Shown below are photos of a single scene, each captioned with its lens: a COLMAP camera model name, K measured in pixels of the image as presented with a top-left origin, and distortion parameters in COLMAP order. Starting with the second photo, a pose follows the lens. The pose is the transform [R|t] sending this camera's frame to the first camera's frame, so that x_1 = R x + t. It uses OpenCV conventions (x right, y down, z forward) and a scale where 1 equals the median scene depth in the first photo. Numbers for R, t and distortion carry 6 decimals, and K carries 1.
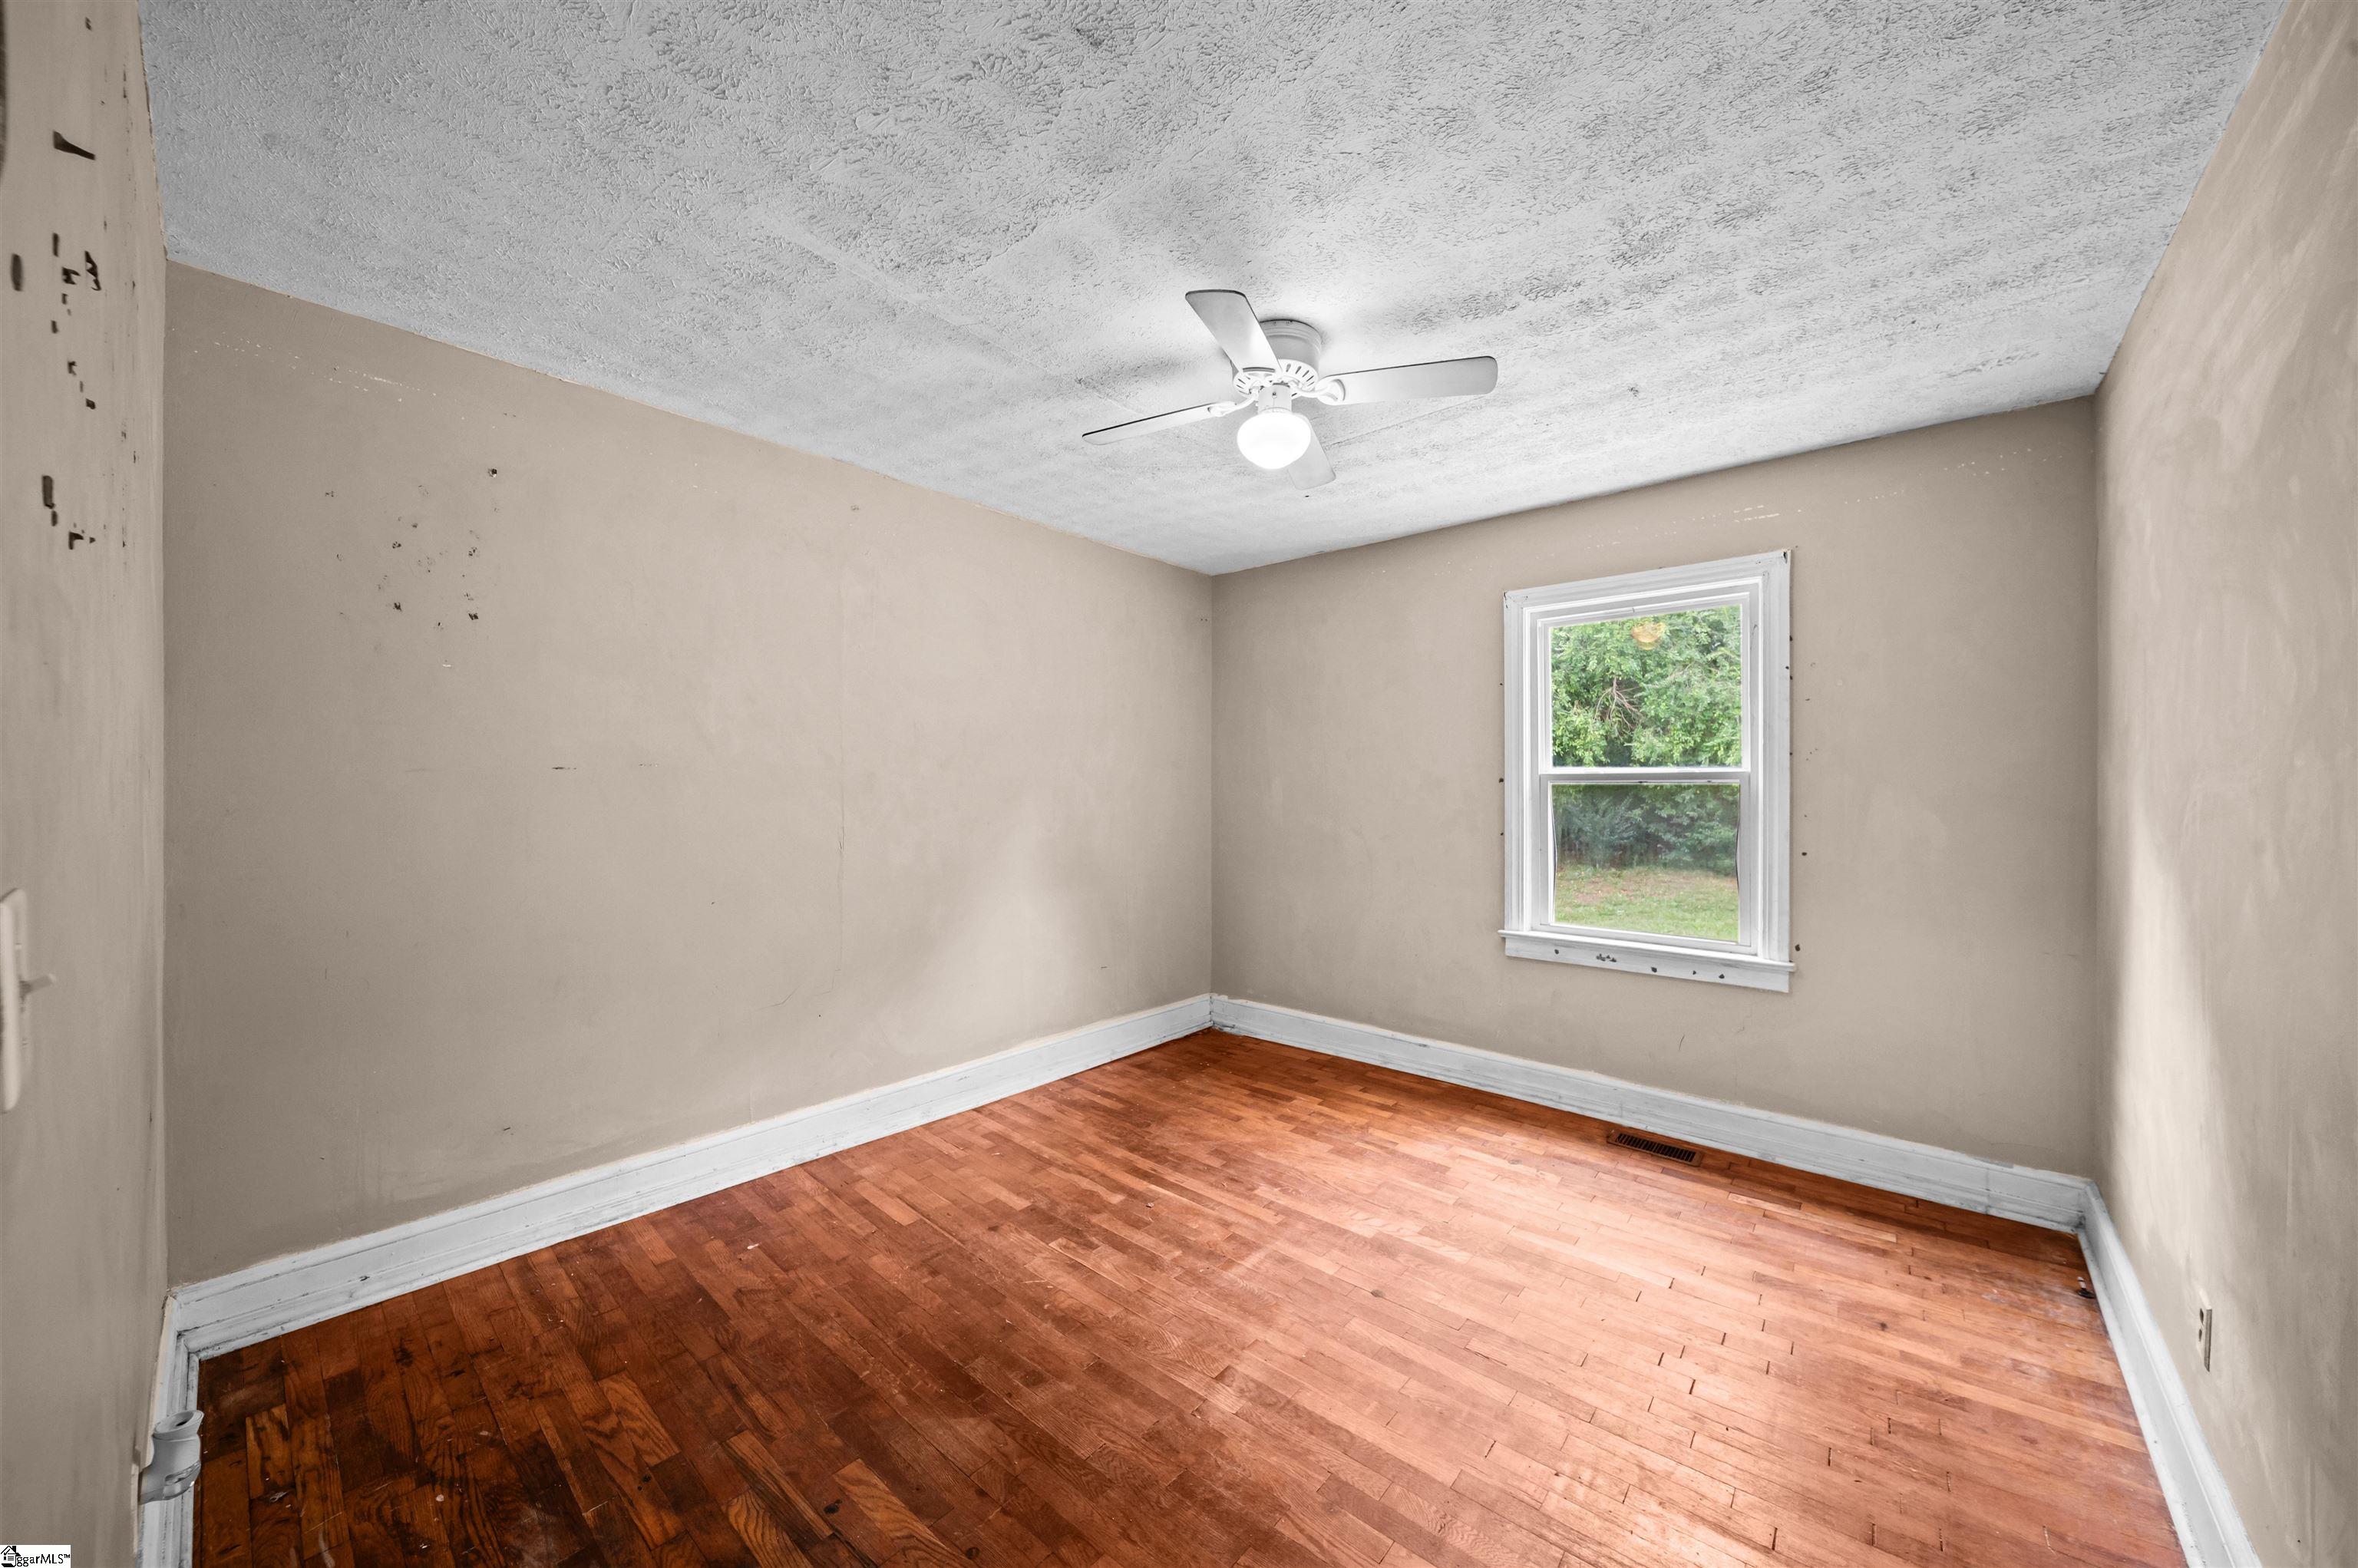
lens RADIAL K [[835.3, 0, 1183.7], [0, 835.3, 781.1], [0, 0, 1]] dist [-0.000244, -0.002723]
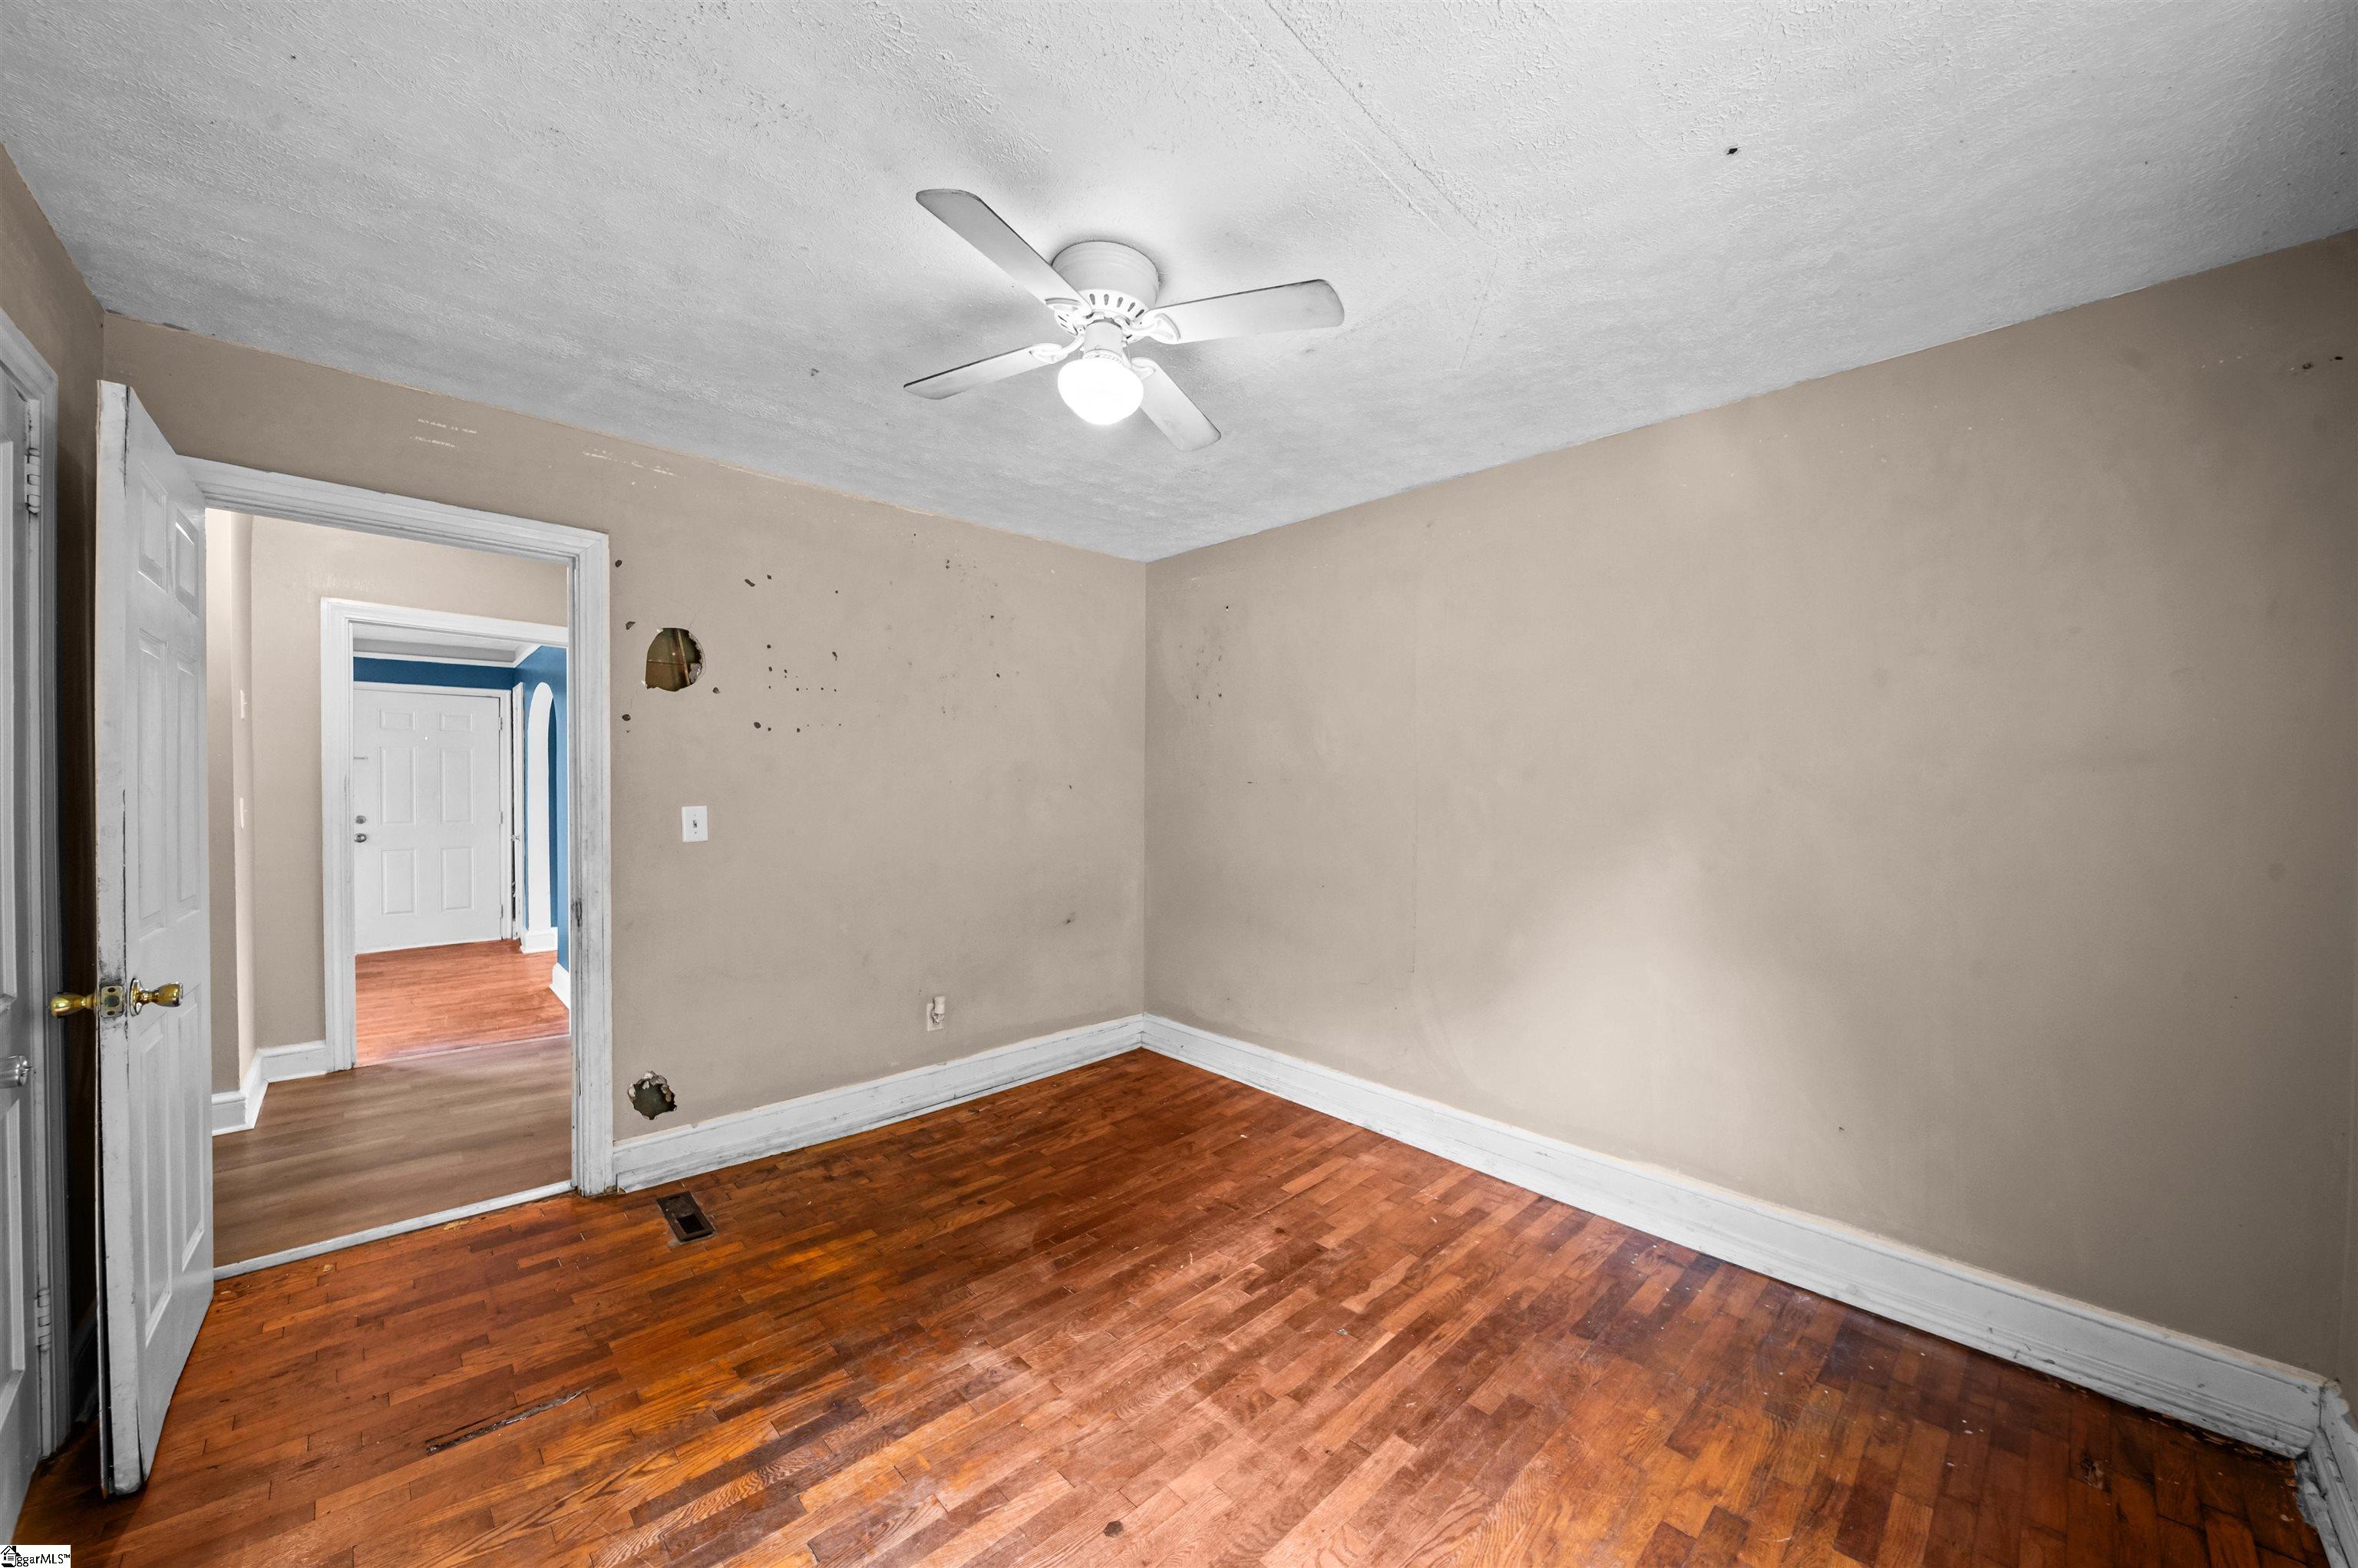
lens RADIAL K [[841.8, 0, 1182.3], [0, 841.8, 767.2], [0, 0, 1]] dist [0.001013, -0.003137]
pose [[-0.098015, -0.032071, -0.994668, 0.823070], [-0.007908, 0.999474, -0.031446, 0.005762], [0.995154, 0.004783, -0.098217, 0.983962]]
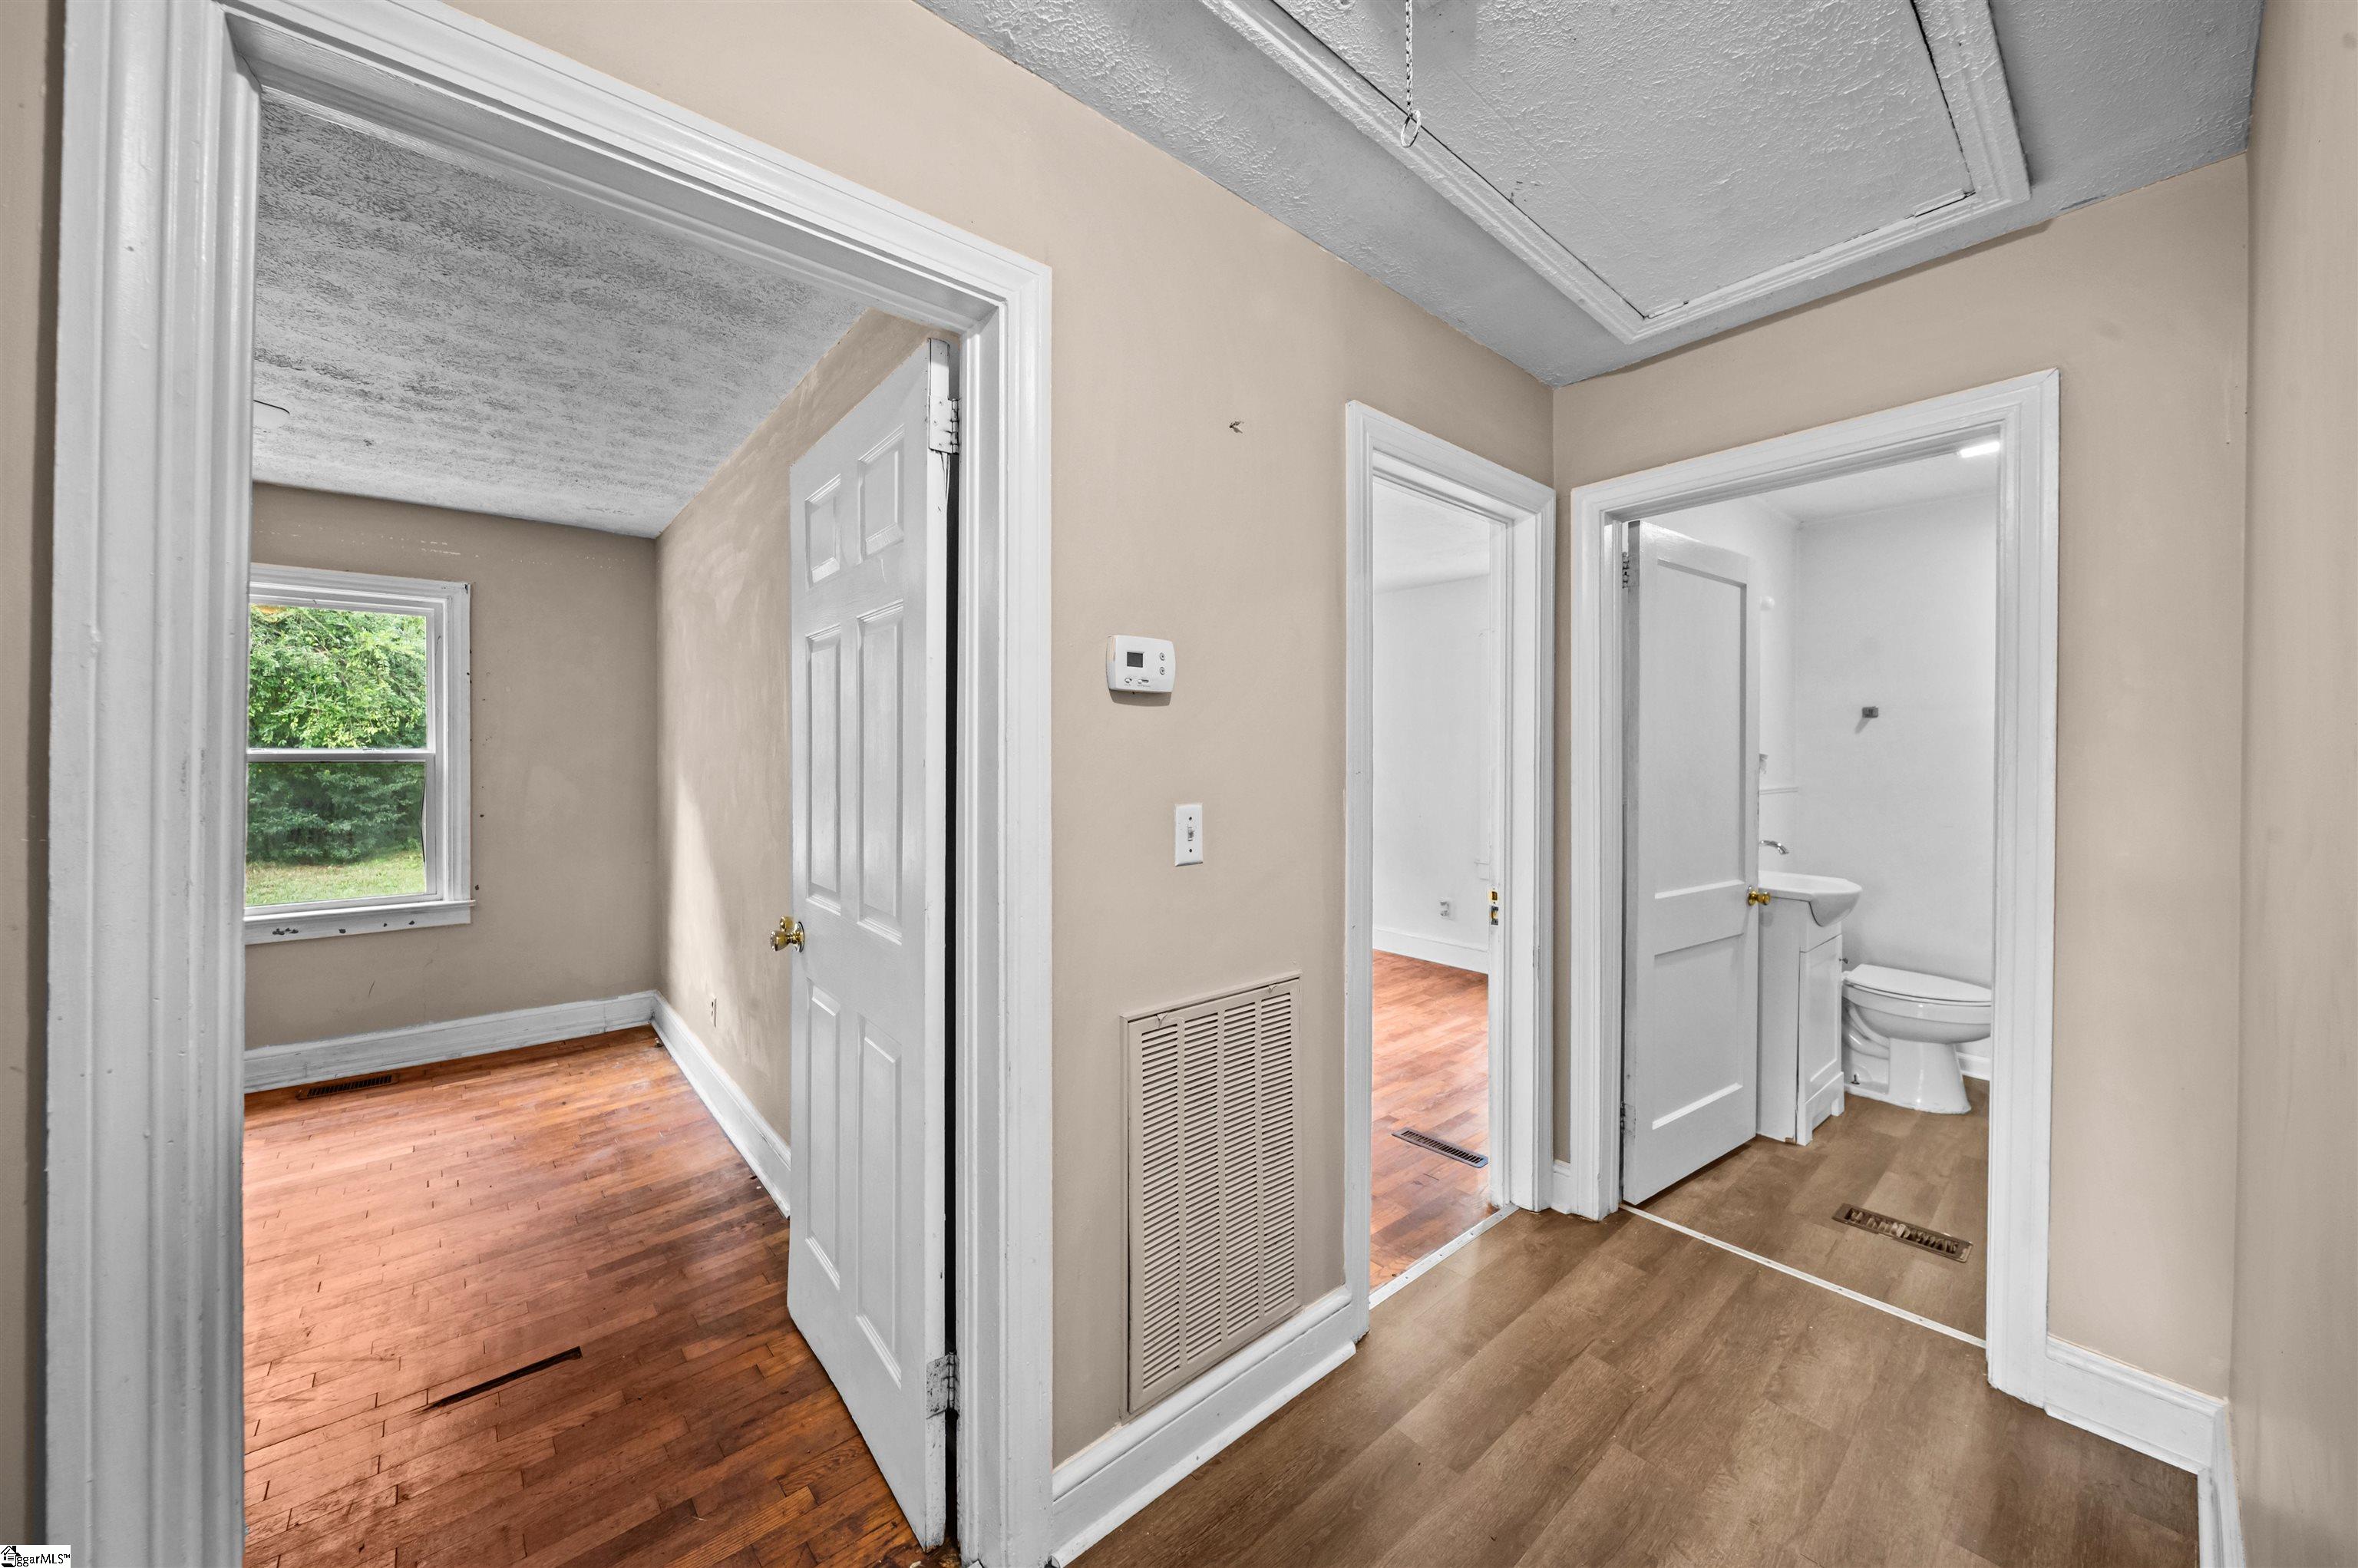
lens RADIAL K [[841.8, 0, 1182.3], [0, 841.8, 767.2], [0, 0, 1]] dist [0.001013, -0.003137]
pose [[0.143170, -0.012612, 0.989618, -0.468662], [-0.002811, 0.999910, 0.013150, -0.011719], [-0.989694, -0.004664, 0.143122, -0.326031]]
